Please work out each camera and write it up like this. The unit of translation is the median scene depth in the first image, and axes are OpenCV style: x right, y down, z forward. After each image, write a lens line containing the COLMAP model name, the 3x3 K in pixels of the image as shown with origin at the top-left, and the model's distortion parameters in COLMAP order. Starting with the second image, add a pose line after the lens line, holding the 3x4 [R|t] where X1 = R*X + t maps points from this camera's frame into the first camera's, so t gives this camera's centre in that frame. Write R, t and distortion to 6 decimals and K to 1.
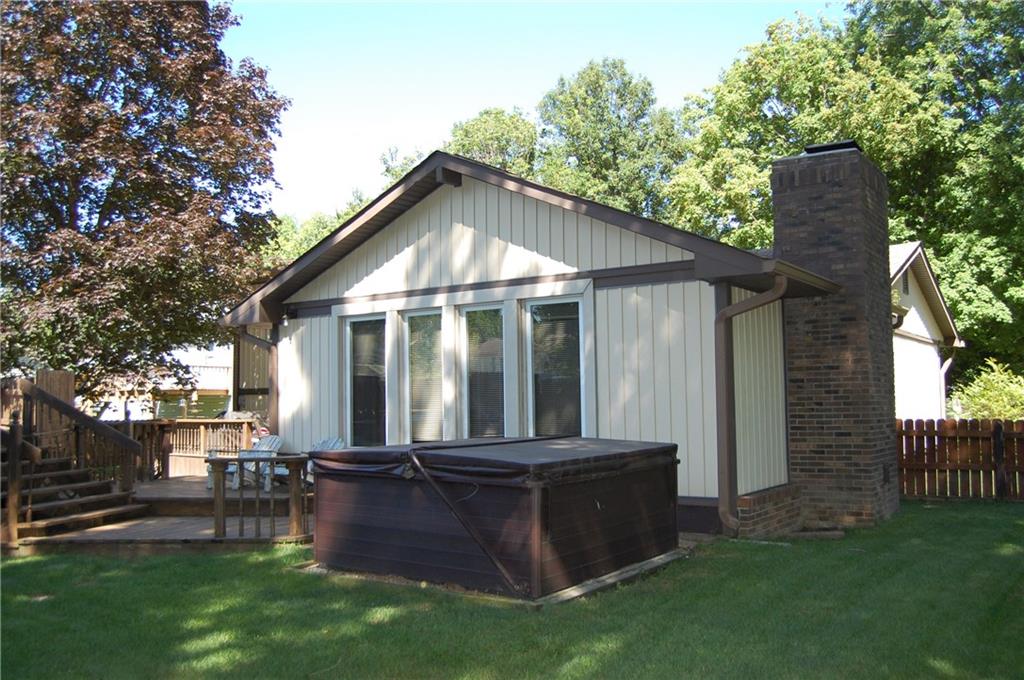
lens RADIAL K [[916.1, 0, 512.0], [0, 916.1, 340.0], [0, 0, 1]] dist [-0.058259, -0.003938]
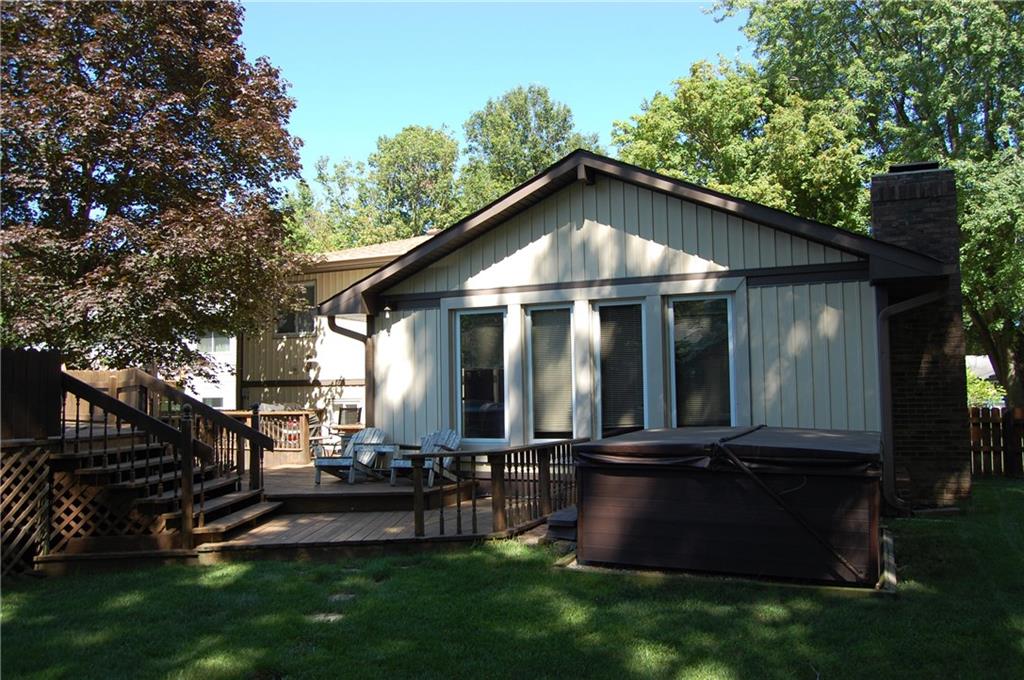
lens RADIAL K [[809.3, 0, 512.0], [0, 809.3, 340.0], [0, 0, 1]] dist [-0.079253, 0.016600]
pose [[0.983262, 0.011240, 0.181848, -0.315123], [-0.011362, 0.999935, -0.000370, 0.008463], [-0.181840, -0.001702, 0.983327, 0.123010]]
